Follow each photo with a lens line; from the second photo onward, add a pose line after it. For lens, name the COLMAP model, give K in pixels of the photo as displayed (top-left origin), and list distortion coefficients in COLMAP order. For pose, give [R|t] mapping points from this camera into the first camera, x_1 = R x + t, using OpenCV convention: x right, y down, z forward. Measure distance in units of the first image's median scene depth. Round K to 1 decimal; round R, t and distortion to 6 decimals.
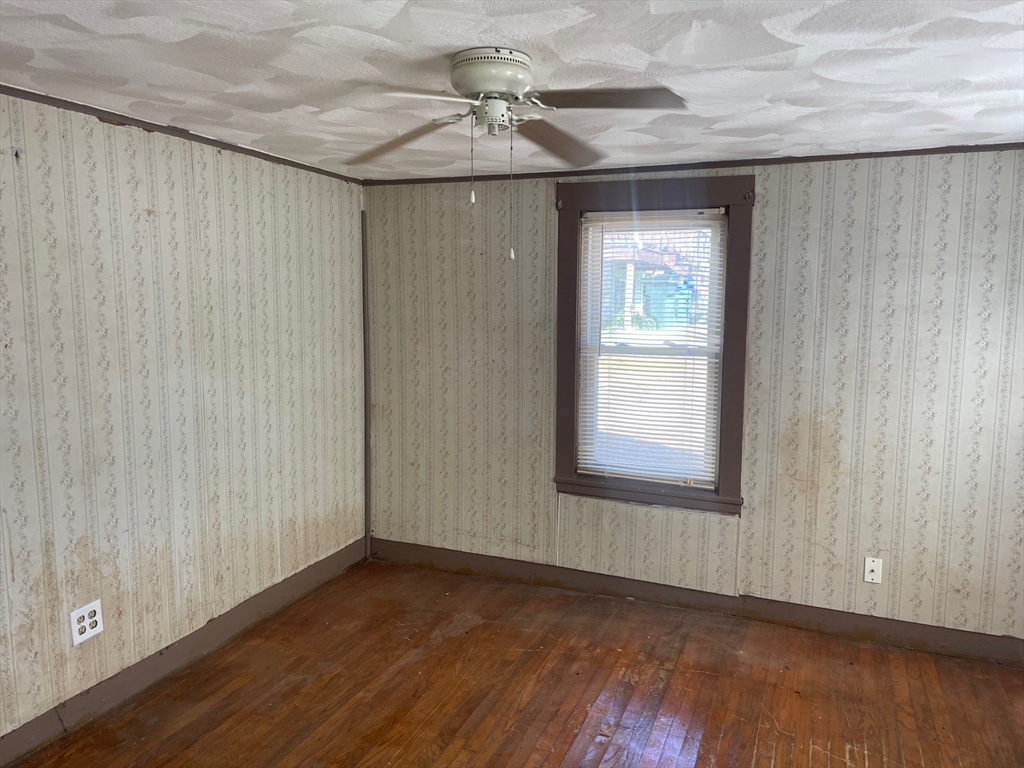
lens RADIAL K [[757.1, 0, 512.4], [0, 757.1, 376.6], [0, 0, 1]] dist [0.062316, -0.082050]
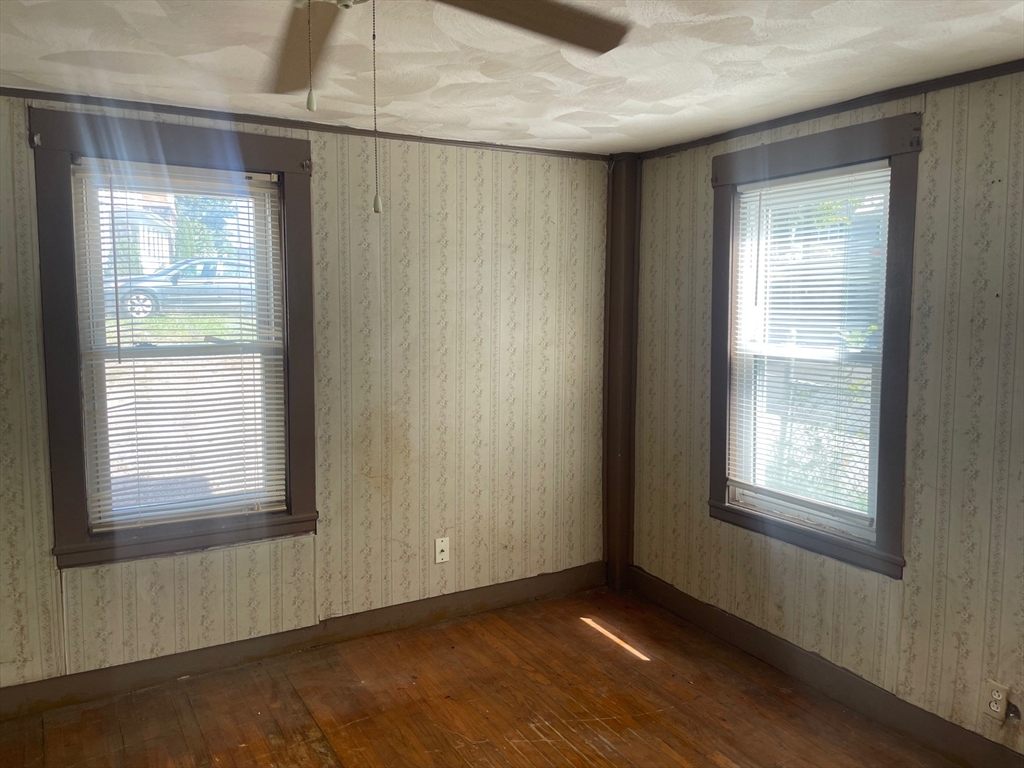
lens RADIAL K [[757.1, 0, 510.9], [0, 757.1, 373.7], [0, 0, 1]] dist [0.062316, -0.082050]
pose [[0.608459, -0.087284, 0.788770, -0.235278], [0.087119, 0.995272, 0.042931, -0.015955], [-0.788789, 0.042595, 0.613187, 0.275600]]
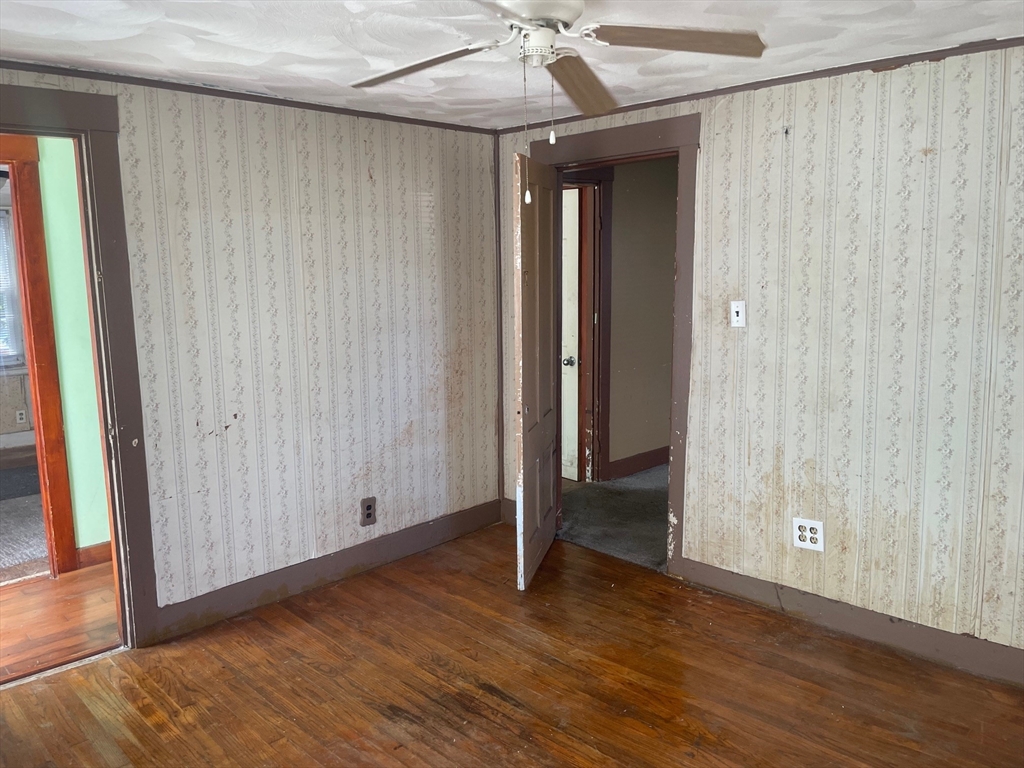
lens RADIAL K [[785.0, 0, 517.0], [0, 785.0, 374.8], [0, 0, 1]] dist [0.062868, -0.094473]
pose [[-0.371922, 0.136196, -0.918218, 0.952068], [-0.084190, 0.980152, 0.179483, -0.127024], [0.924438, 0.144059, -0.353074, 1.423069]]
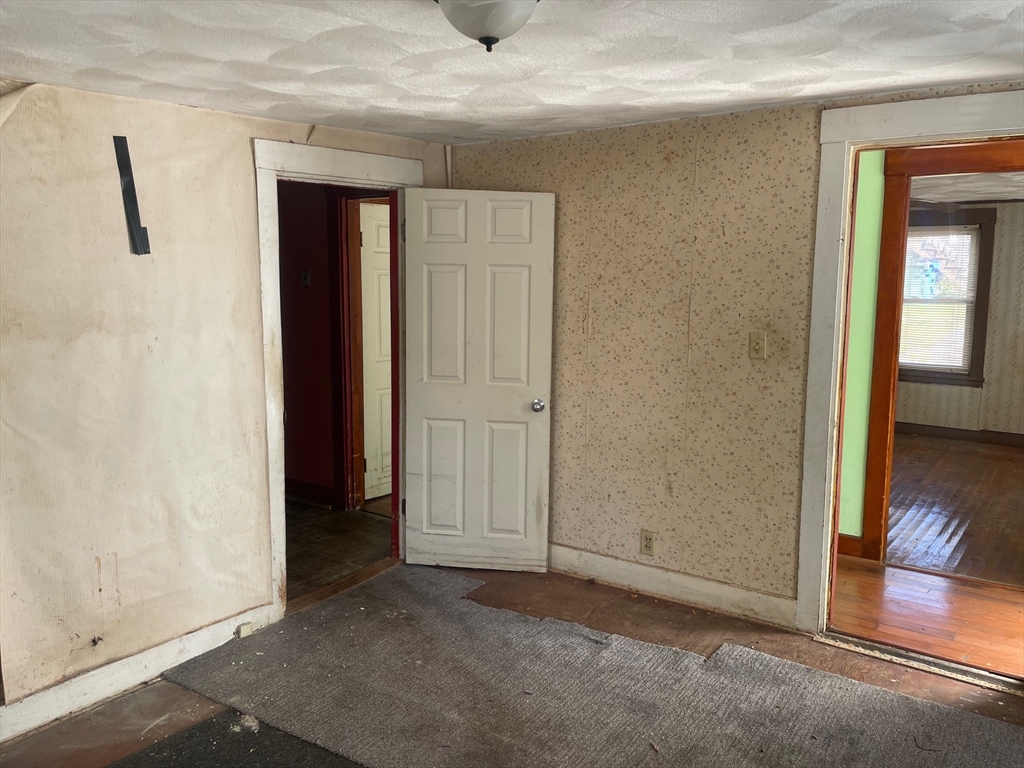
lens RADIAL K [[826.9, 0, 511.2], [0, 826.9, 379.0], [0, 0, 1]] dist [0.007124, 0.003749]
pose [[0.973543, 0.028929, -0.226664, -0.366141], [-0.026538, 0.999555, 0.013589, 0.162406], [0.226956, -0.007214, 0.973878, -1.245000]]
